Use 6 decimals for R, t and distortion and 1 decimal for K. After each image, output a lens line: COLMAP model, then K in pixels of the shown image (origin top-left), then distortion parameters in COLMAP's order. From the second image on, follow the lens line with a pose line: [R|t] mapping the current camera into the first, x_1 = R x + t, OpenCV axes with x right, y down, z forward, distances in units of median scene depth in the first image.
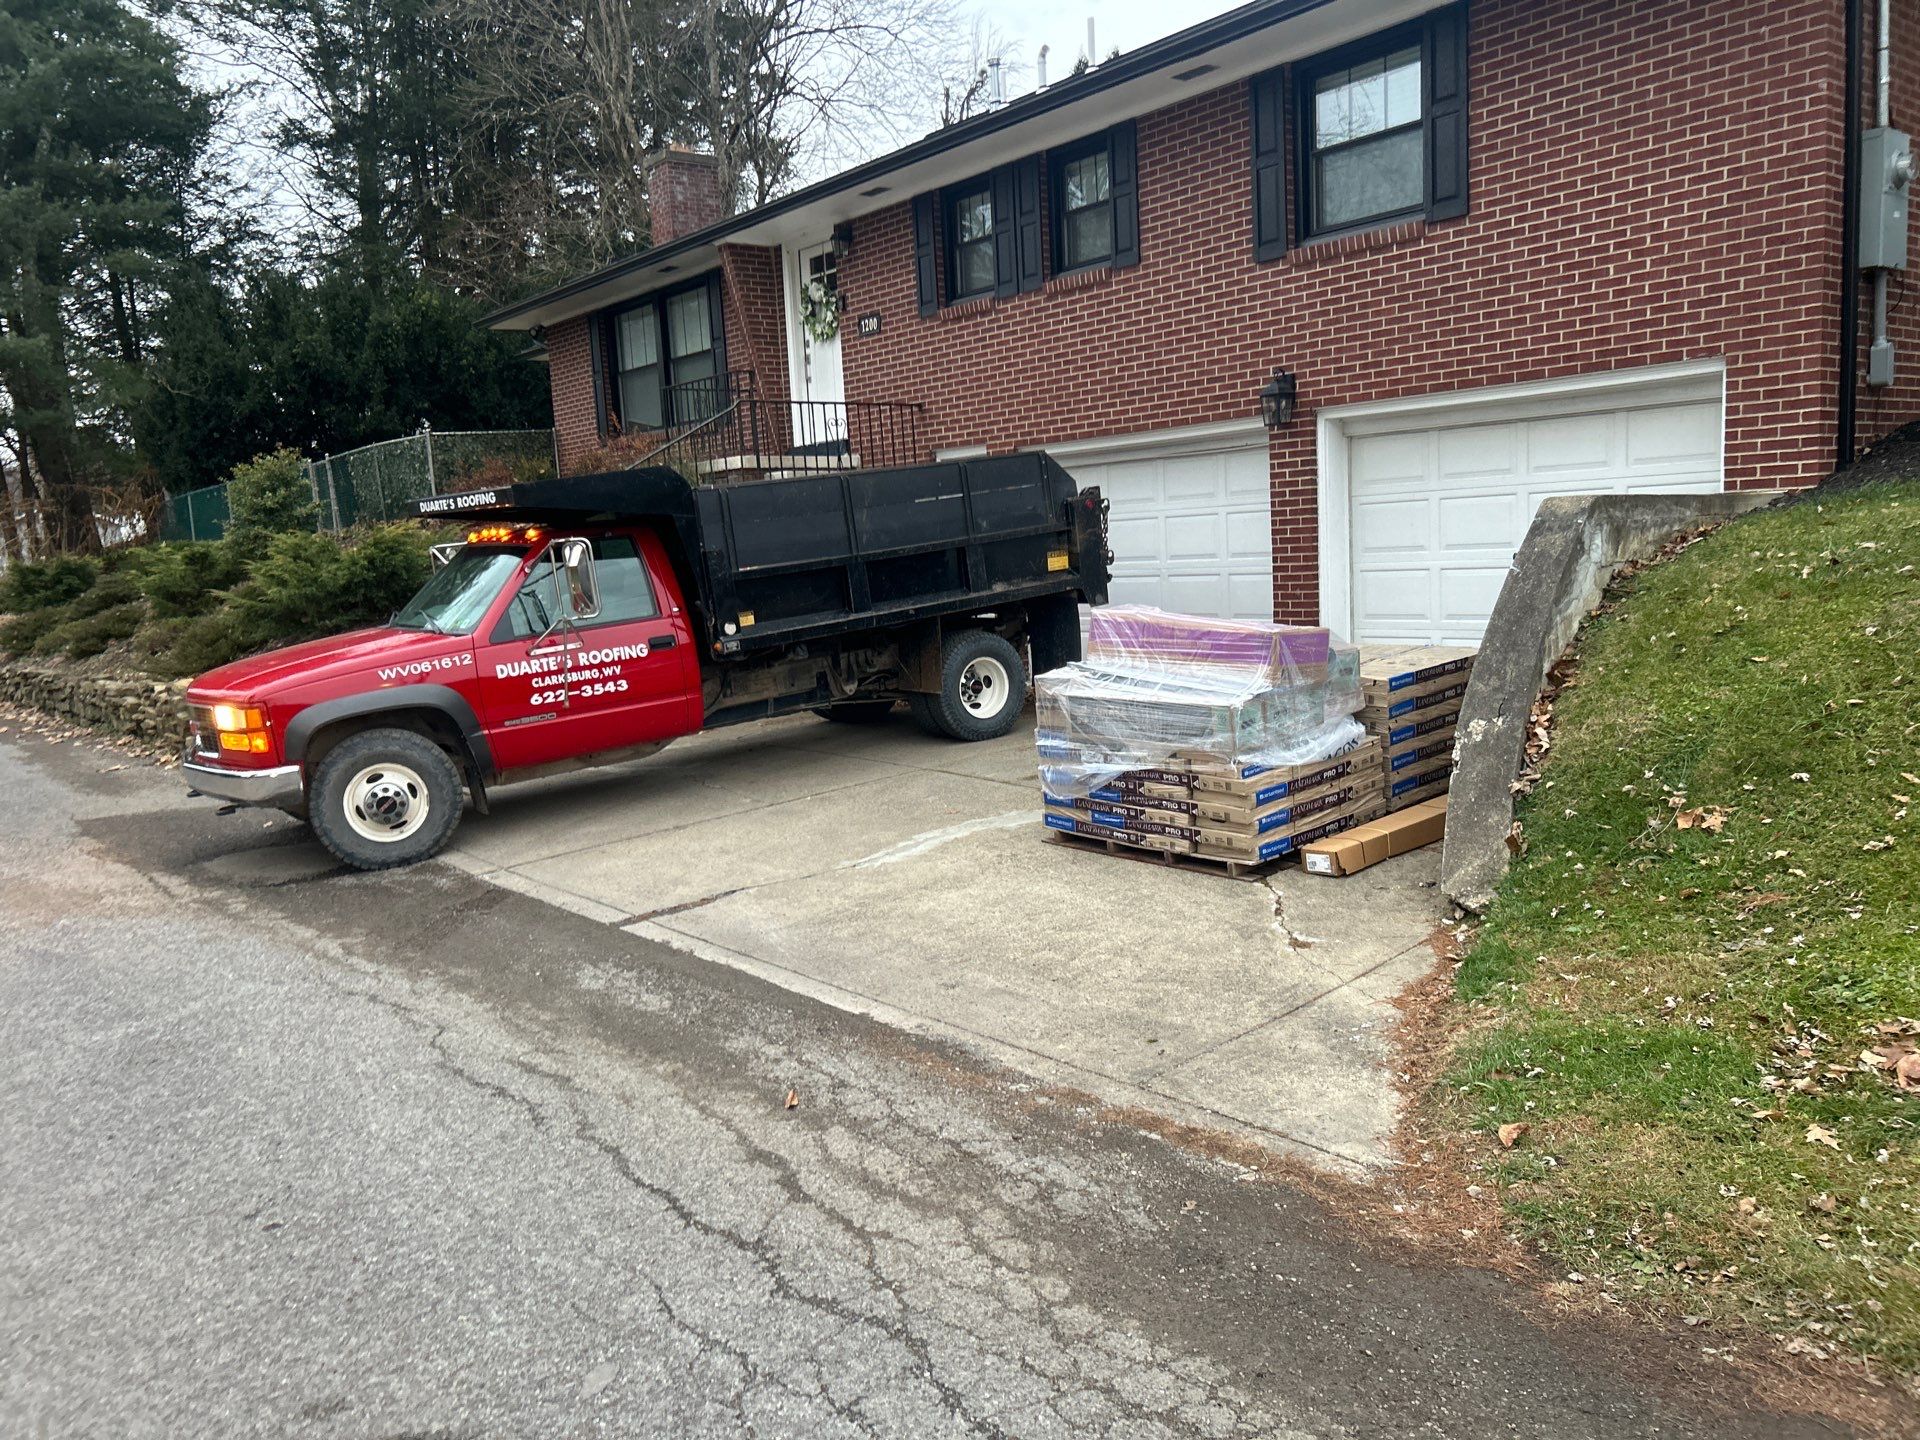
lens RADIAL K [[1445.6, 0, 961.2], [0, 1445.6, 719.7], [0, 0, 1]] dist [0.044611, -0.033617]
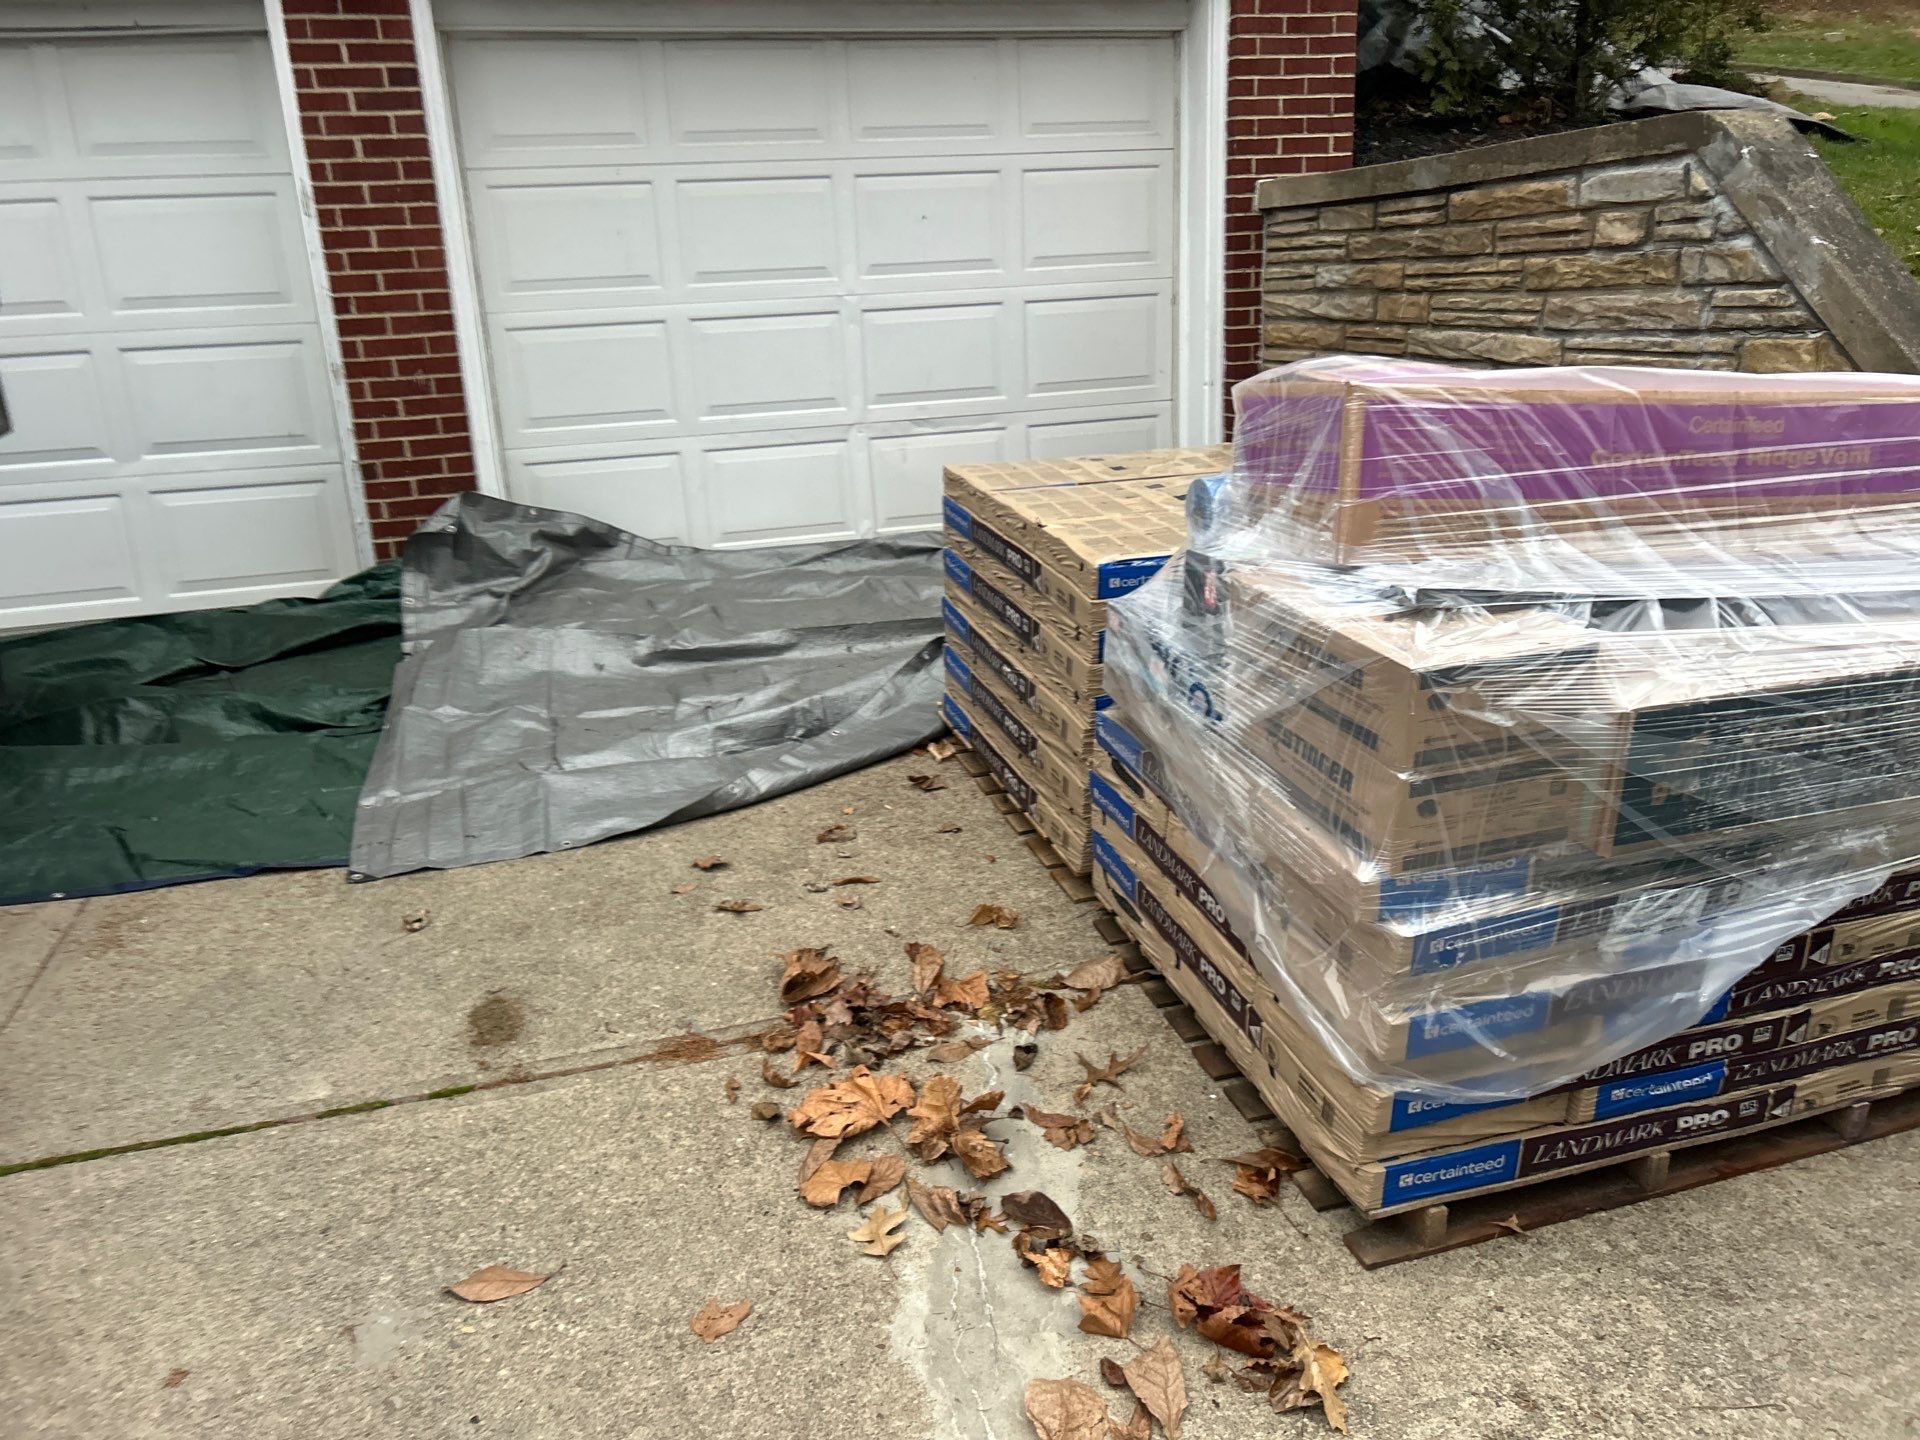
lens RADIAL K [[1445.6, 0, 959.8], [0, 1445.6, 721.3], [0, 0, 1]] dist [0.044611, -0.033617]
pose [[0.408850, -0.244916, 0.879123, -0.200576], [0.135197, 0.968941, 0.207063, -0.084023], [-0.902532, 0.034197, 0.429263, 0.995993]]
